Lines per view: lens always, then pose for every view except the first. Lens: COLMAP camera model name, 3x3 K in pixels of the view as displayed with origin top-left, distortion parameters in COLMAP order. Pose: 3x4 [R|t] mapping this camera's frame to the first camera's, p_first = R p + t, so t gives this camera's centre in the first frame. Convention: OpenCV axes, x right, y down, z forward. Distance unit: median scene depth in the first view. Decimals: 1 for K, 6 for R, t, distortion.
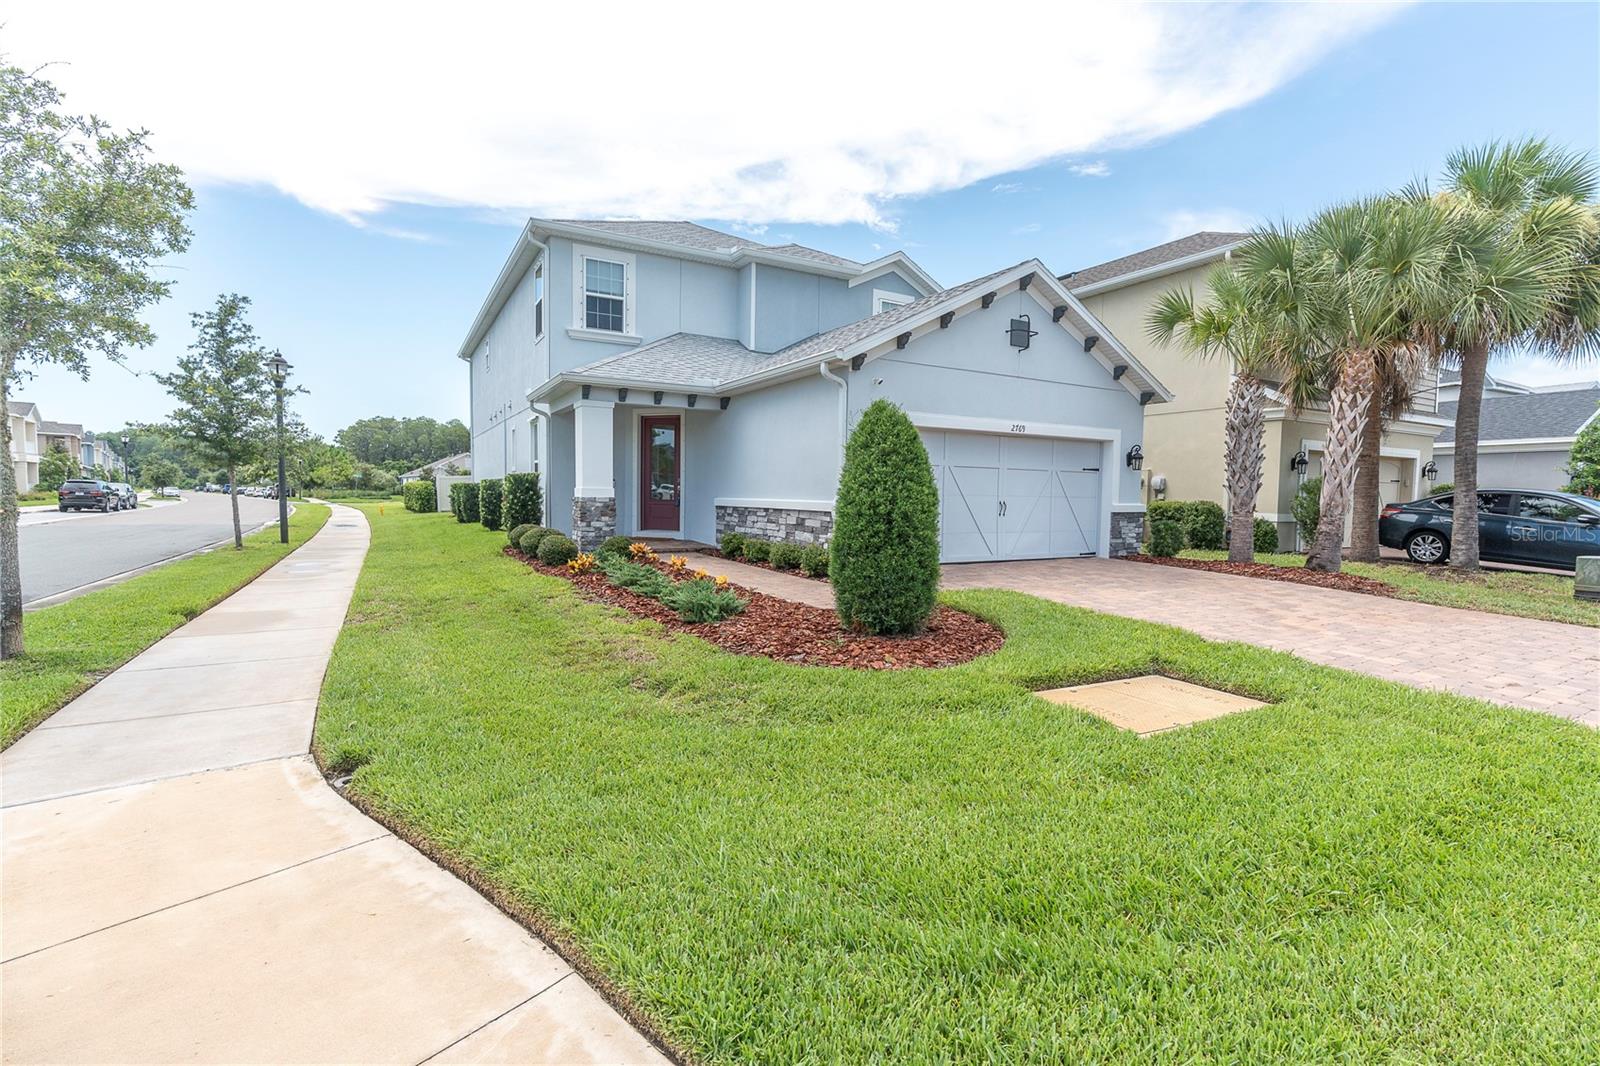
lens RADIAL K [[735.1, 0, 800.0], [0, 735.1, 533.0], [0, 0, 1]] dist [-0.003817, 0.000040]
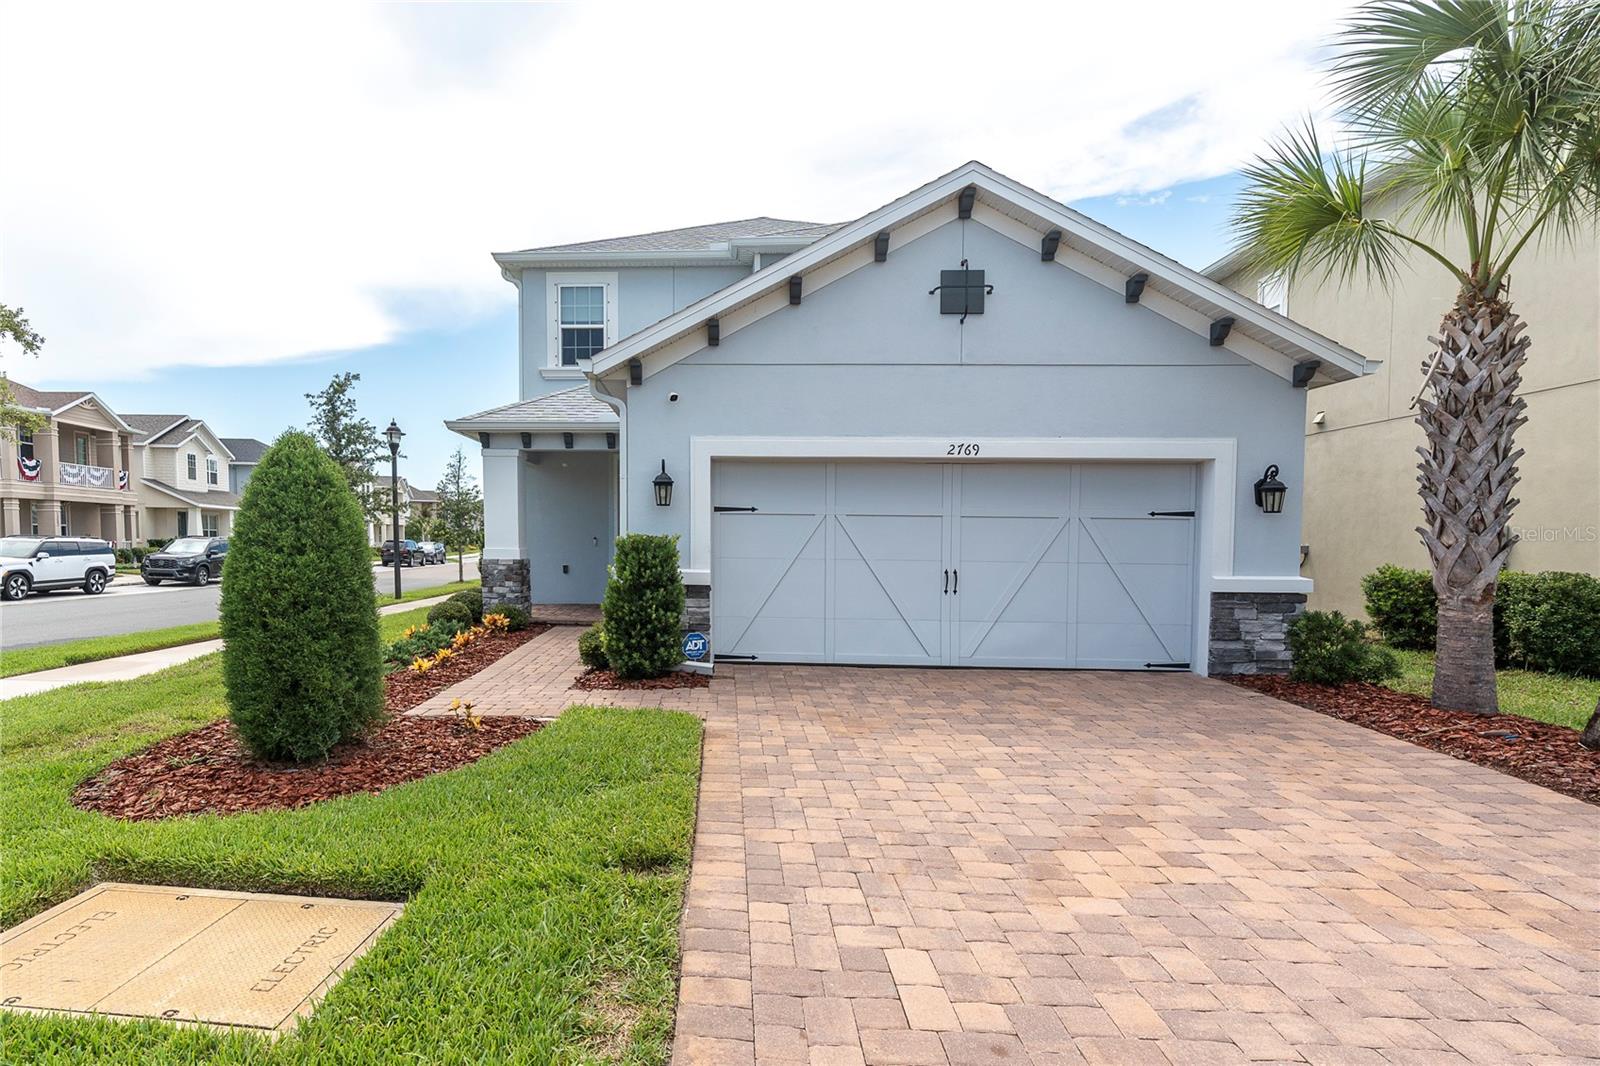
lens RADIAL K [[854.0, 0, 799.8], [0, 854.0, 583.3], [0, 0, 1]] dist [-0.000509, 0.000761]
pose [[0.833790, 0.022422, -0.551626, 0.520323], [-0.028807, 0.999581, -0.002912, -0.024264], [0.551330, 0.018319, 0.834086, 0.310965]]
